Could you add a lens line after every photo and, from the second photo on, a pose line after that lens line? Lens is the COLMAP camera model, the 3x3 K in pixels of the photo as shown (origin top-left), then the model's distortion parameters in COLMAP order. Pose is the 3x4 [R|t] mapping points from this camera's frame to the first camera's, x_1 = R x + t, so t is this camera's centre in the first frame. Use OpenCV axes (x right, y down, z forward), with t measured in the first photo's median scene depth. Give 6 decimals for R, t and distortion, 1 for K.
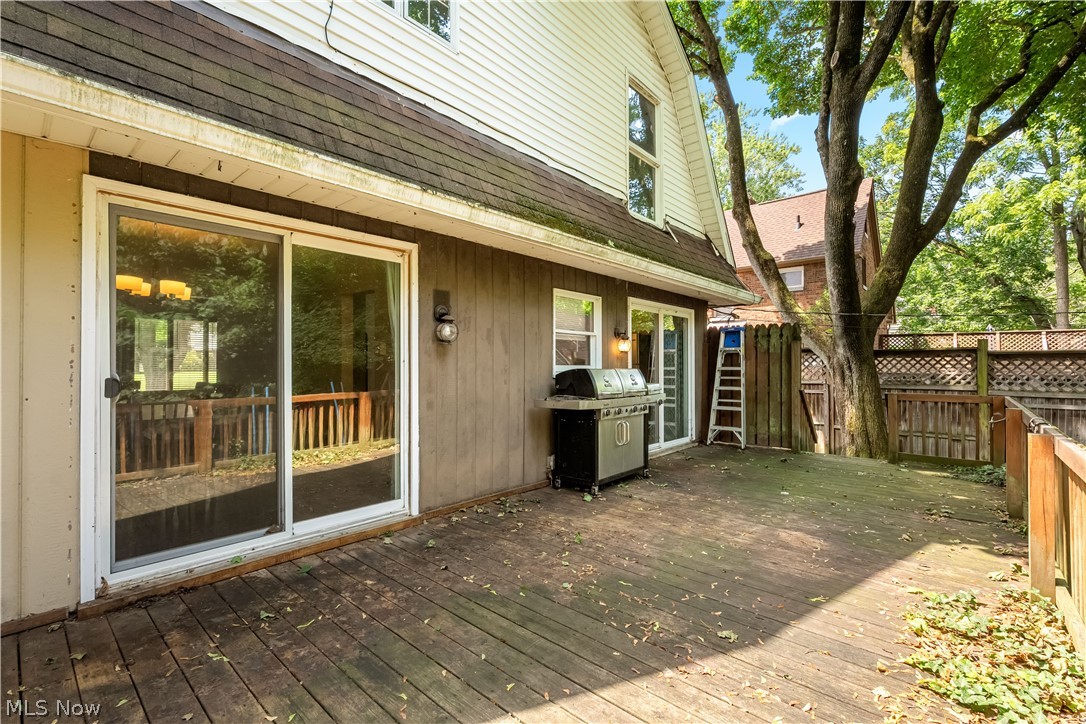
lens RADIAL K [[479.8, 0, 544.0], [0, 479.8, 362.7], [0, 0, 1]] dist [-0.004918, 0.000123]
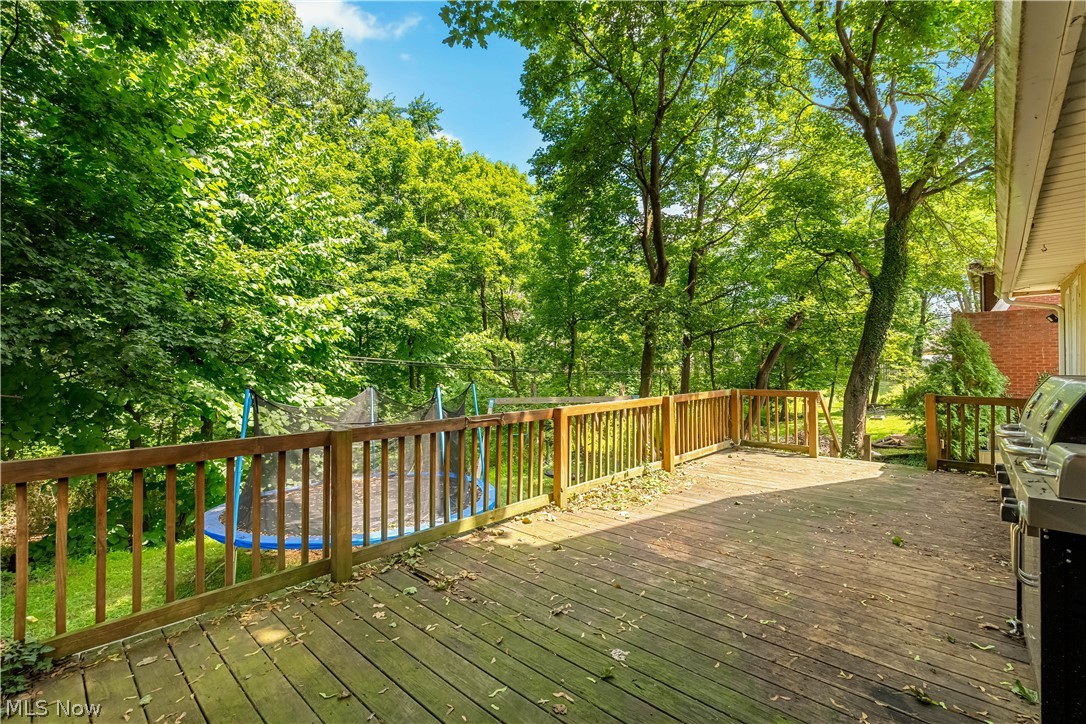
lens RADIAL K [[479.8, 0, 543.6], [0, 479.8, 362.2], [0, 0, 1]] dist [-0.004918, 0.000123]
pose [[-0.999605, 0.004333, 0.027767, 0.683733], [0.003887, 0.999862, -0.016122, 0.007546], [-0.027833, -0.016008, -0.999484, 1.779104]]
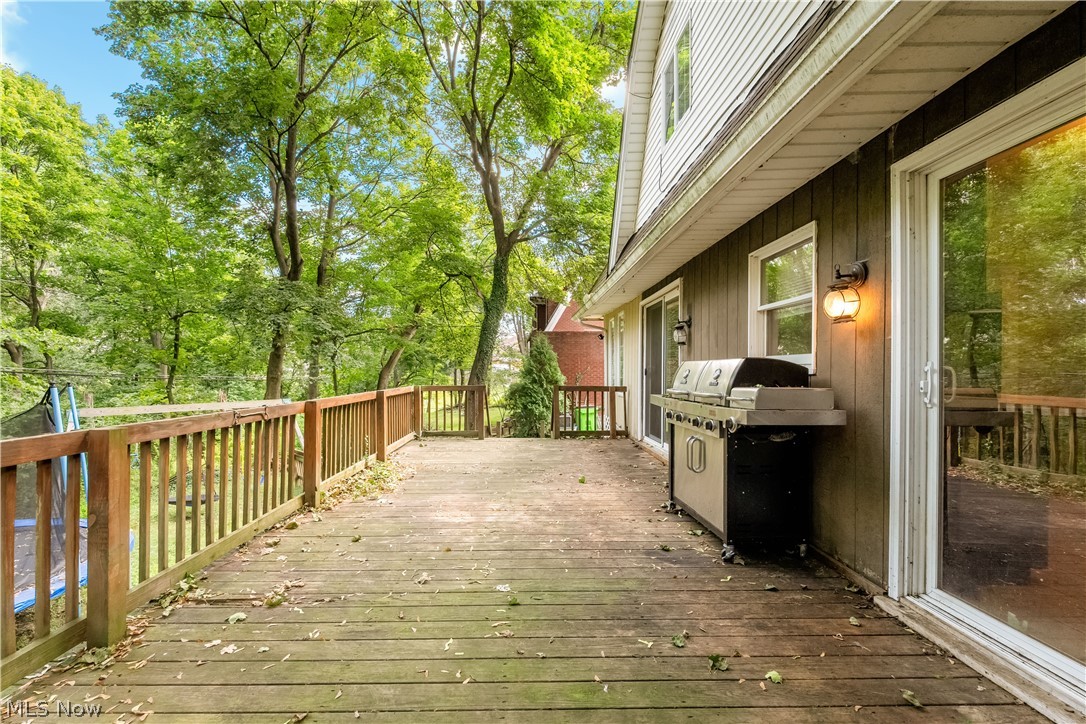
lens RADIAL K [[479.8, 0, 520.1], [0, 479.8, 370.6], [0, 0, 1]] dist [-0.004918, 0.000123]
pose [[-0.748148, -0.002162, -0.663528, 1.034954], [0.005244, 0.999944, -0.009172, 0.041875], [0.663511, -0.010342, -0.748095, 1.733300]]
